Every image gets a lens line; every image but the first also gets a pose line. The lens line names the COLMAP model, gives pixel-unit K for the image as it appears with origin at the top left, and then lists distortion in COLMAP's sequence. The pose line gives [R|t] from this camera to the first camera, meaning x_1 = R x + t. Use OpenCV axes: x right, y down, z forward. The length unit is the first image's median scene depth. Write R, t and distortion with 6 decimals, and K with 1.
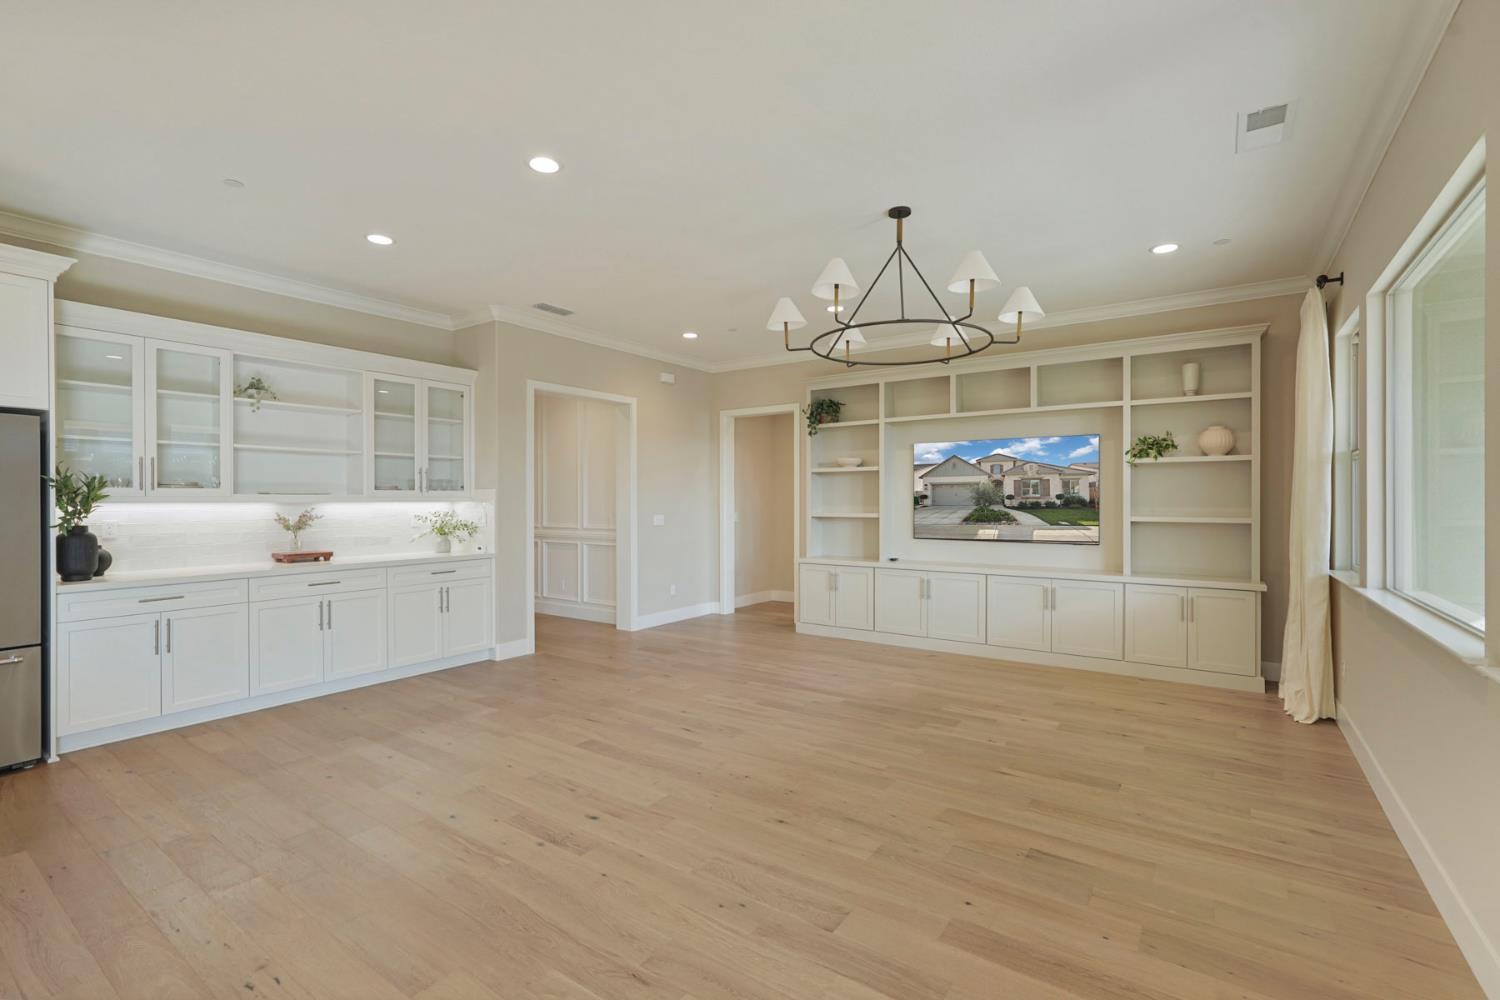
lens RADIAL K [[670.8, 0, 750.0], [0, 670.8, 500.0], [0, 0, 1]] dist [-0.001120, 0.000136]
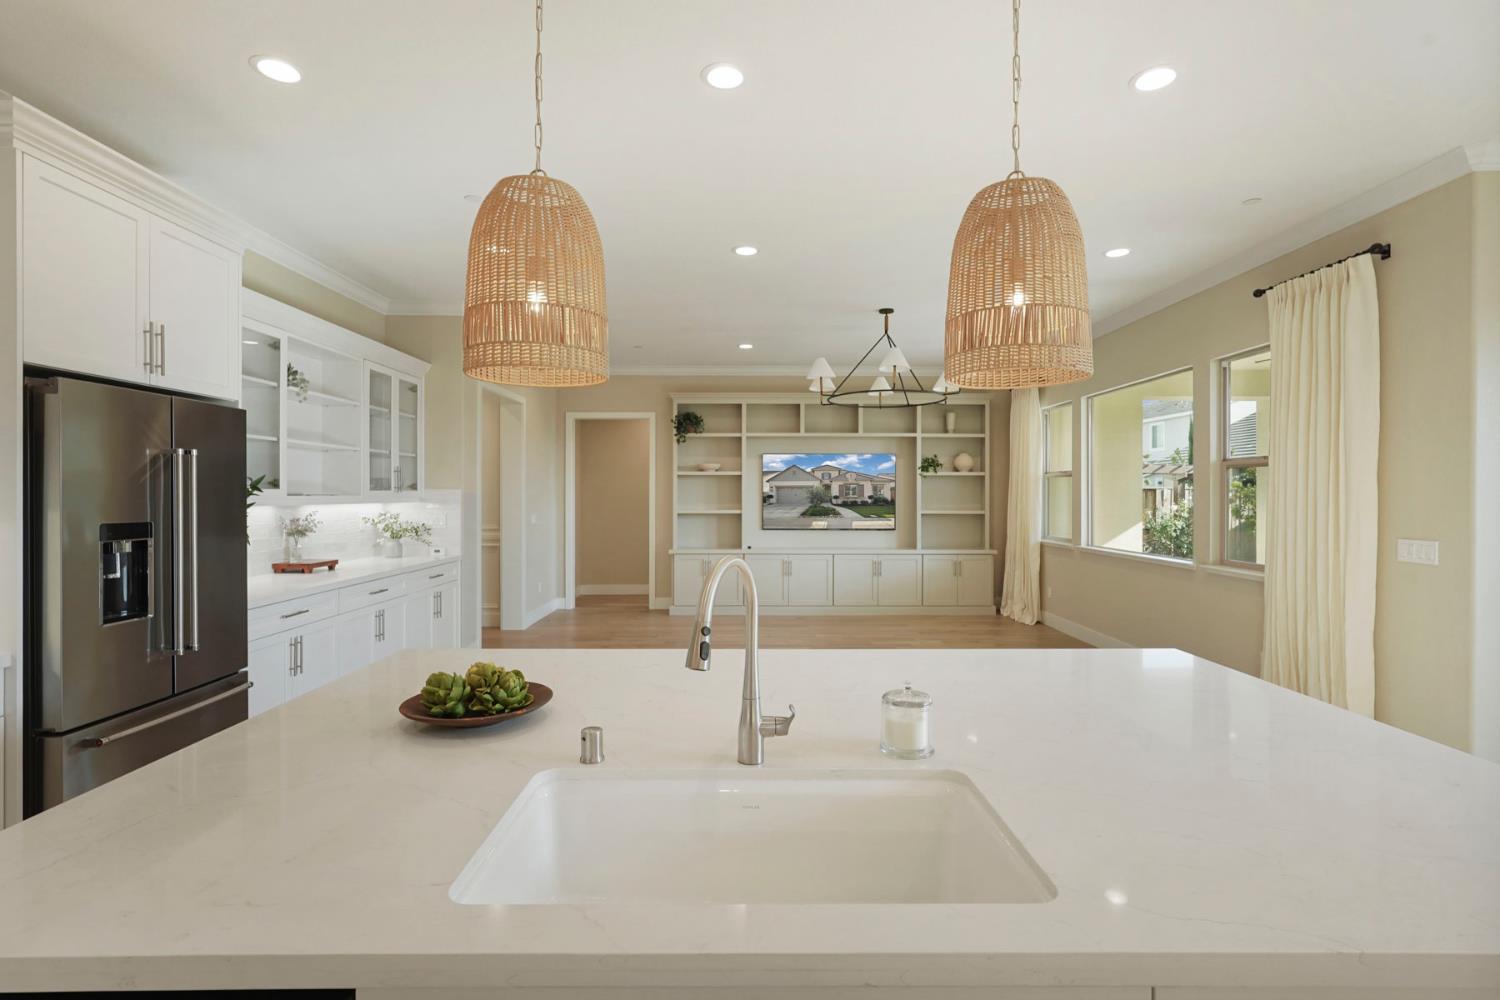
lens RADIAL K [[721.7, 0, 750.0], [0, 721.7, 500.0], [0, 0, 1]] dist [0.002442, 0.000107]
pose [[0.814258, -0.002440, 0.580499, -0.607318], [-0.001806, 0.999976, 0.006736, -0.008202], [-0.580501, -0.006533, 0.814233, -0.089170]]
